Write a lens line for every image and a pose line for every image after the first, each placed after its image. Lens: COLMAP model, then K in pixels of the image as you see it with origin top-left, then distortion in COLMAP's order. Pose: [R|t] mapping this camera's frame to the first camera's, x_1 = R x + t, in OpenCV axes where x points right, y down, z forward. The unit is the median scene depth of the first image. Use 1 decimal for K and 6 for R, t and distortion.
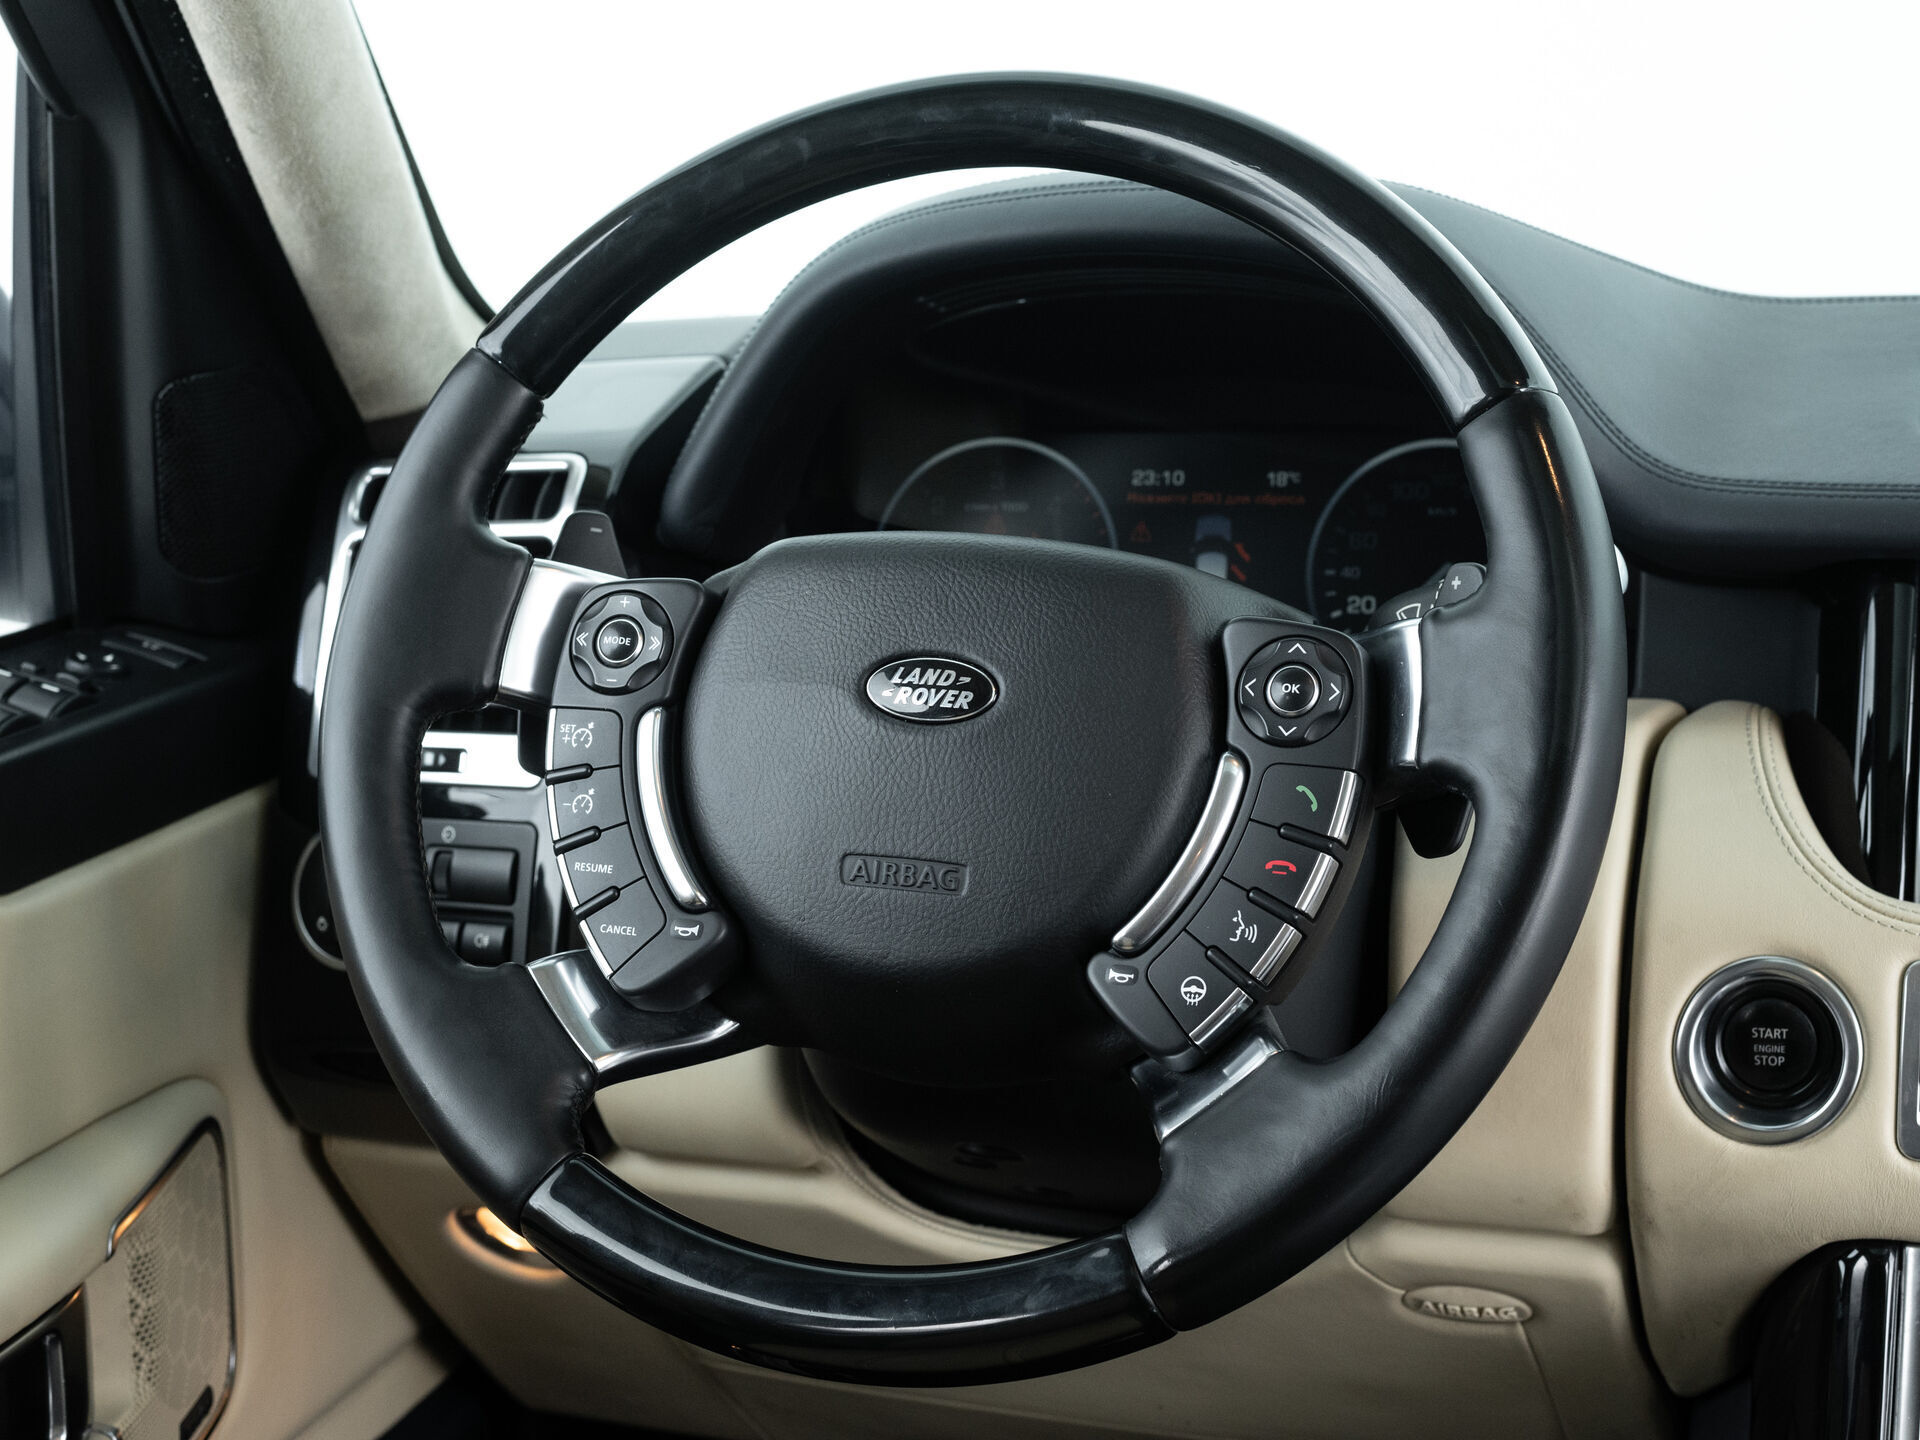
lens RADIAL K [[3337.7, 0, 922.8], [0, 3337.7, 700.4], [0, 0, 1]] dist [-0.122422, 0.006980]
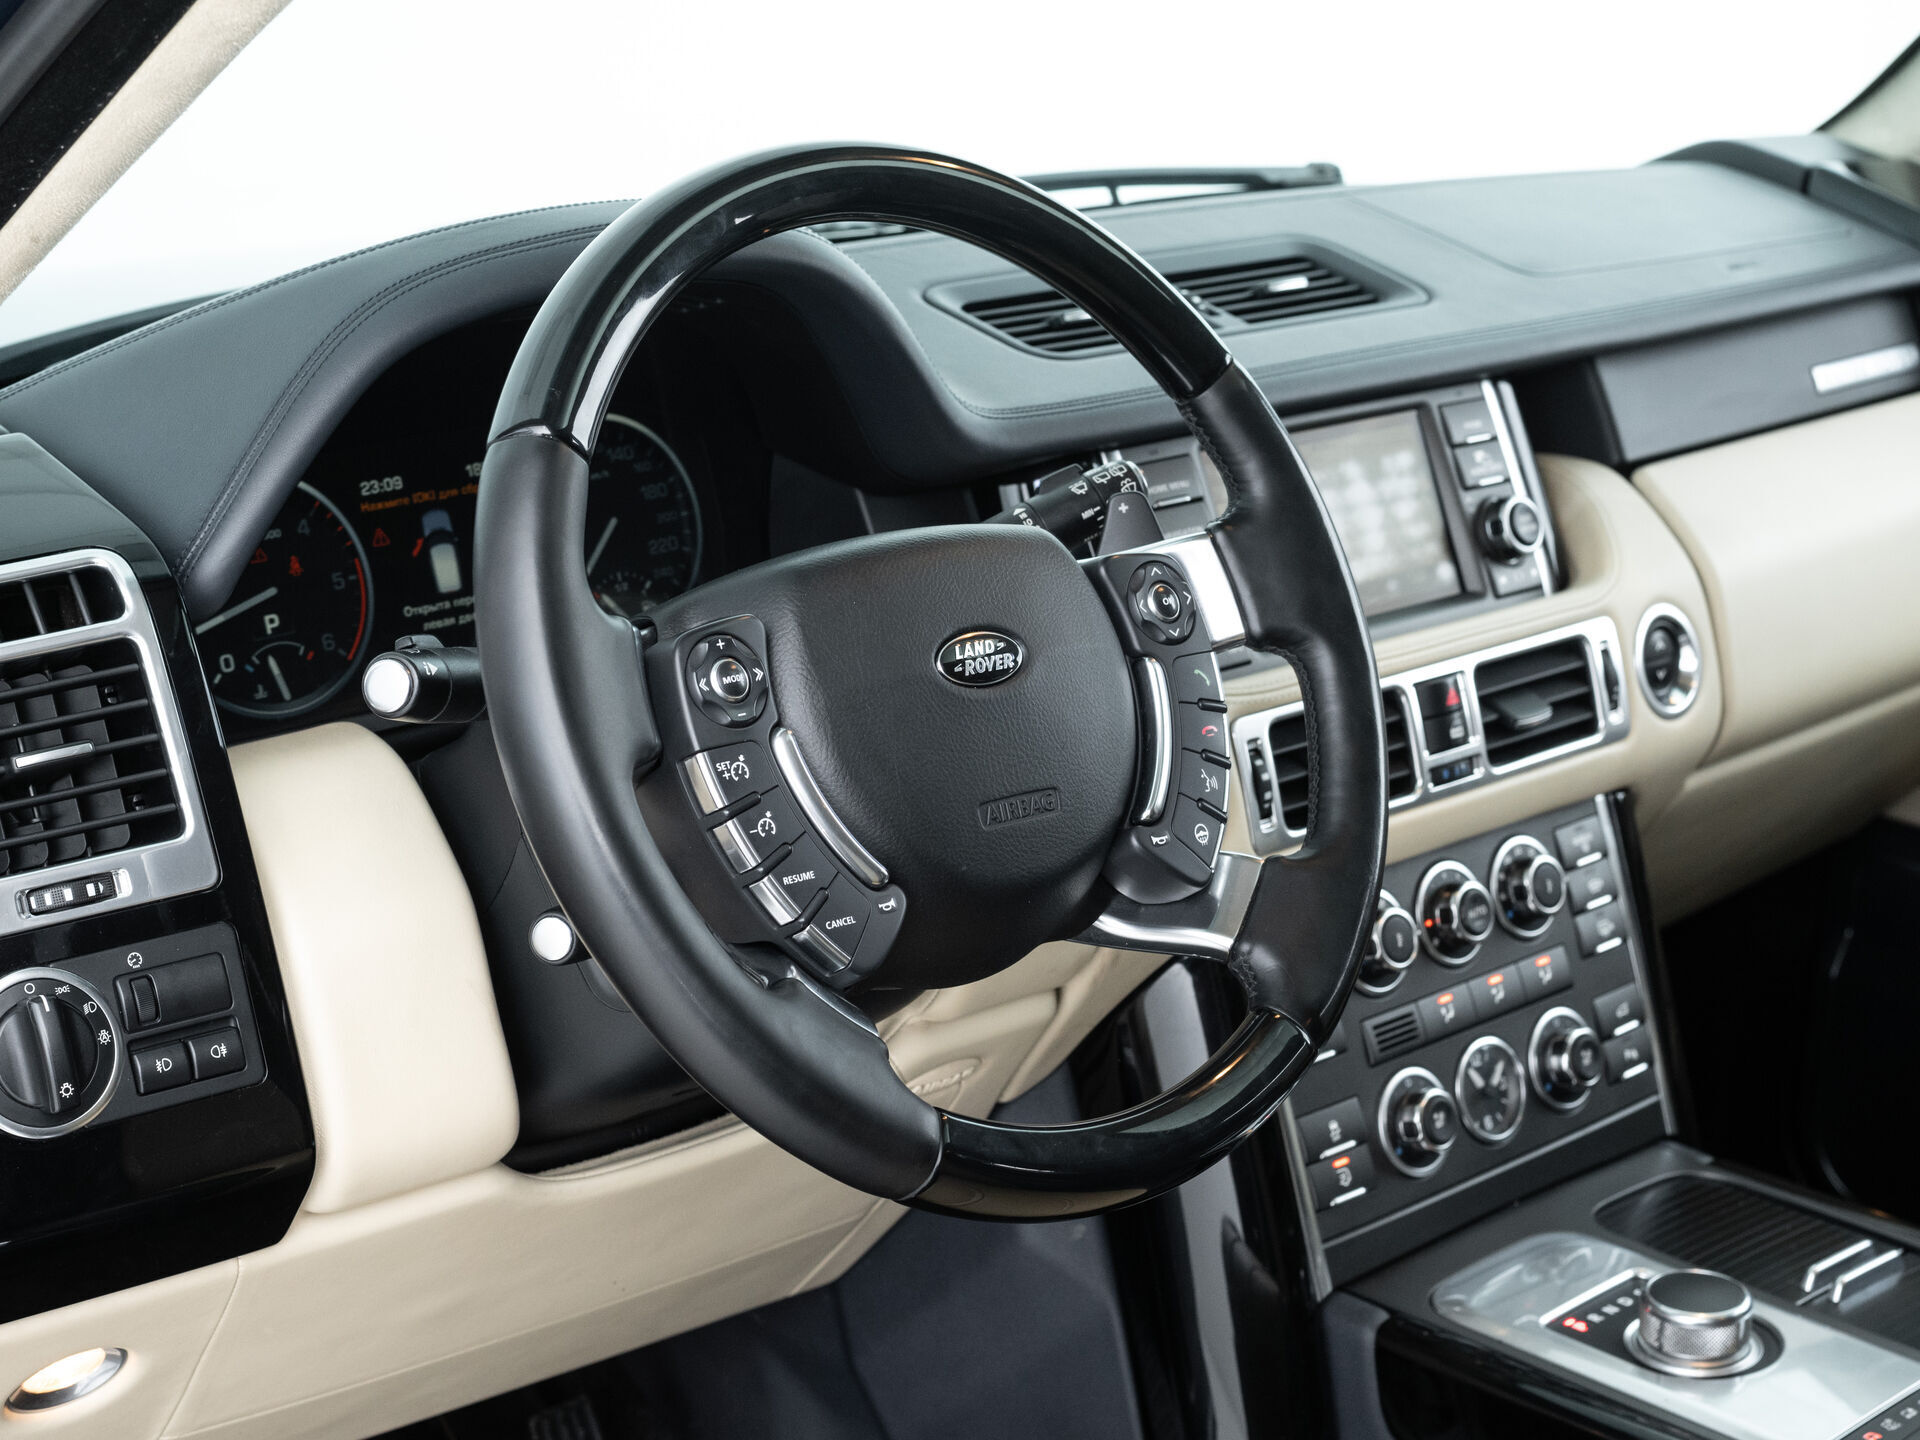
lens RADIAL K [[3381.1, 0, 960.0], [0, 3381.1, 720.0], [0, 0, 1]] dist [-0.131943, -0.080281]
pose [[0.457076, -0.205407, 0.865384, -1.016220], [0.159923, 0.976090, 0.147217, -0.155391], [-0.874932, 0.071106, 0.478997, 0.396346]]
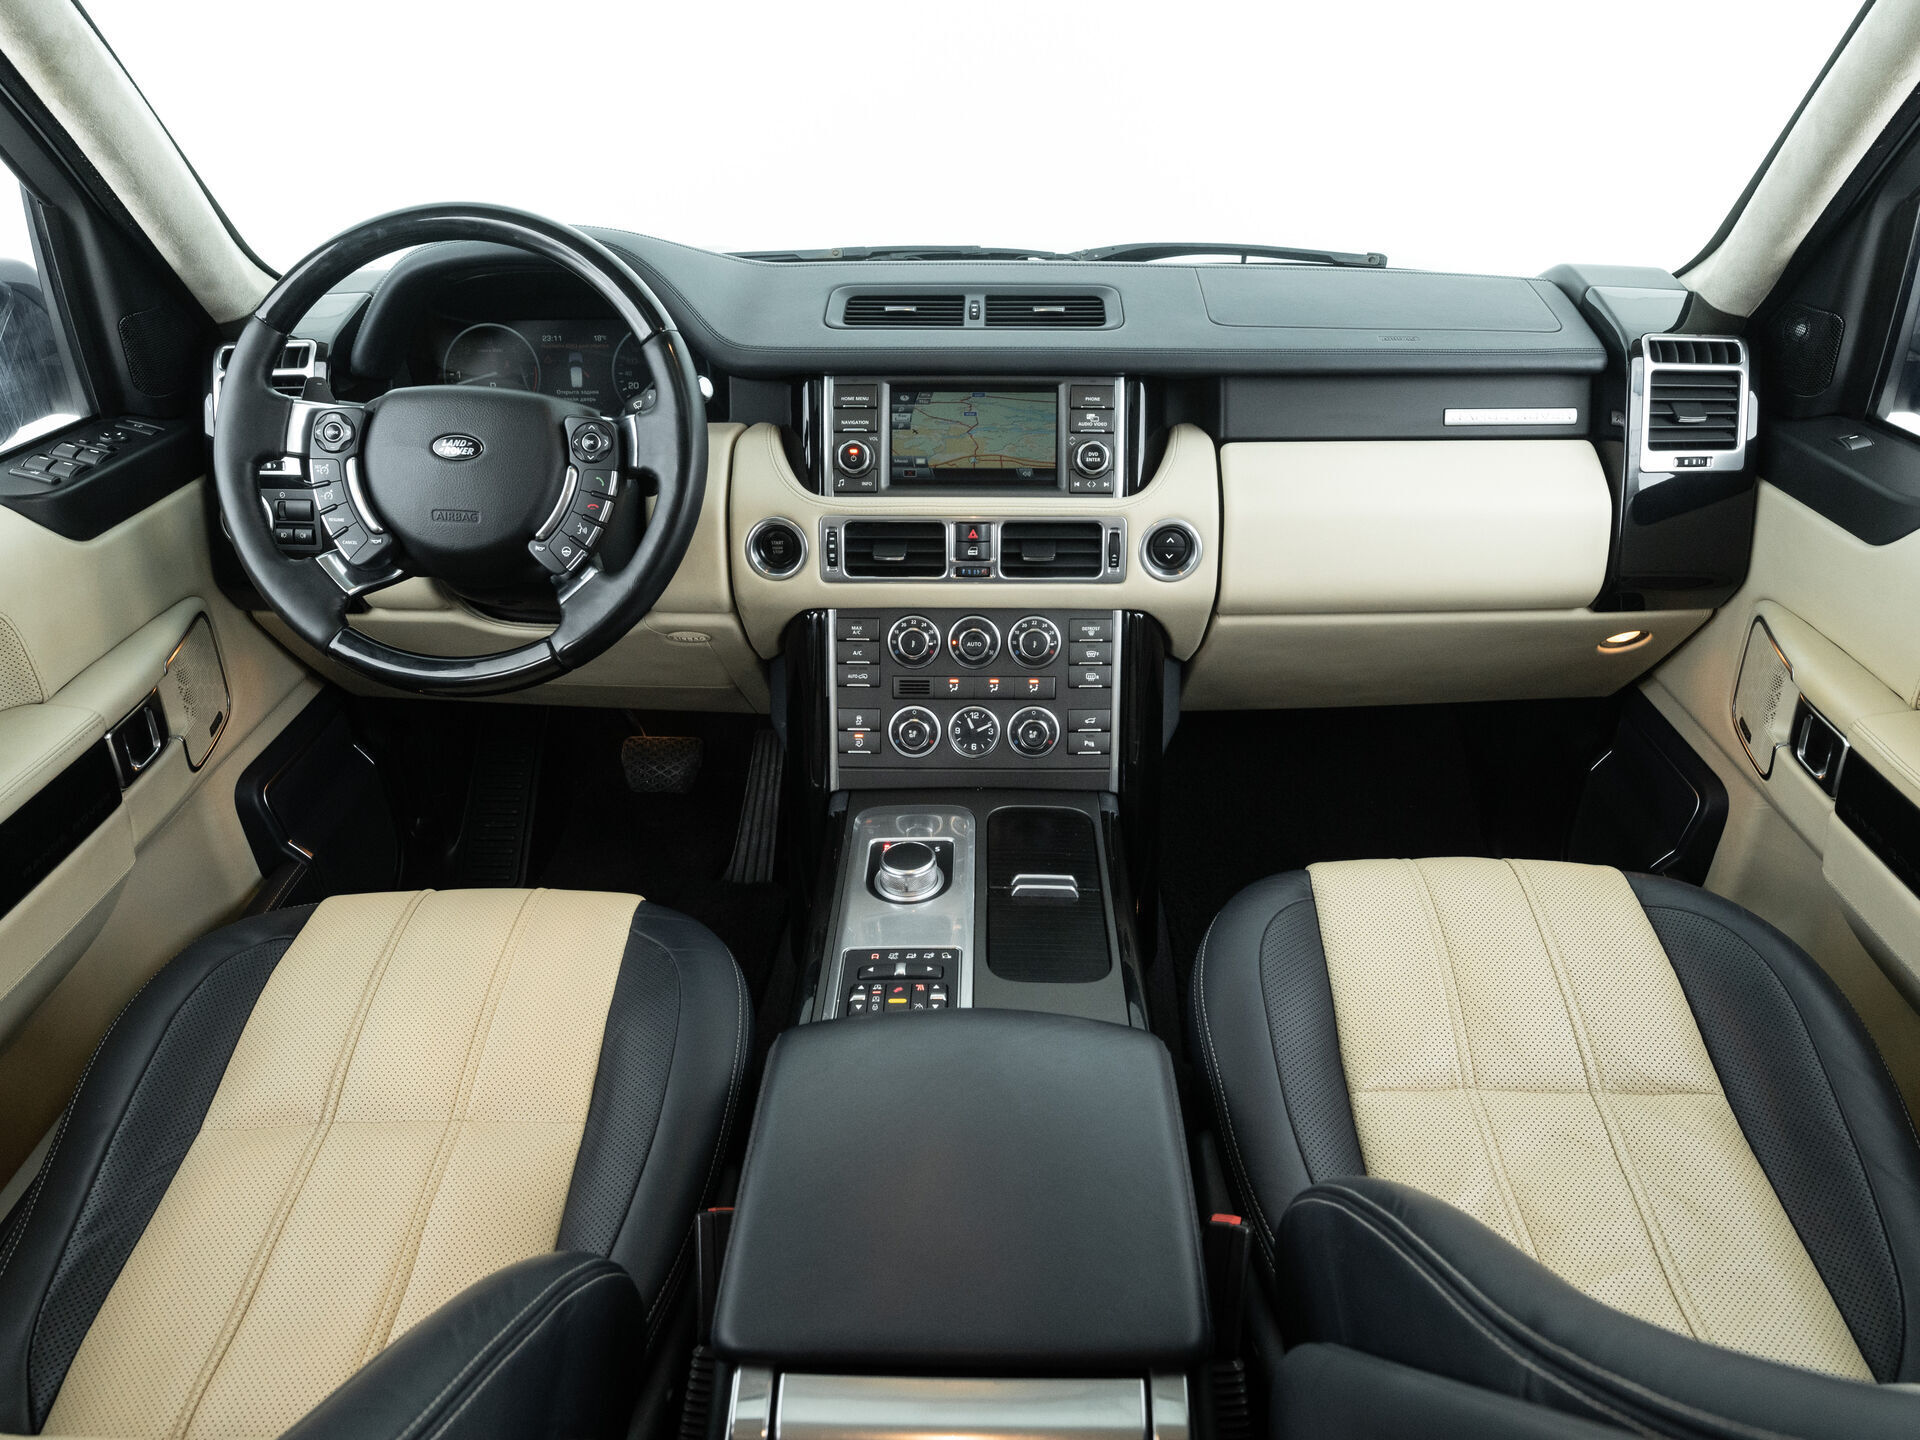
lens RADIAL K [[1272.2, 0, 970.9], [0, 1272.2, 707.8], [0, 0, 1]] dist [-0.024333, -0.002877]
pose [[0.946502, -0.119208, 0.299873, 0.061084], [0.030129, 0.957853, 0.285674, -0.078762], [-0.321289, -0.261356, 0.910201, -0.133966]]
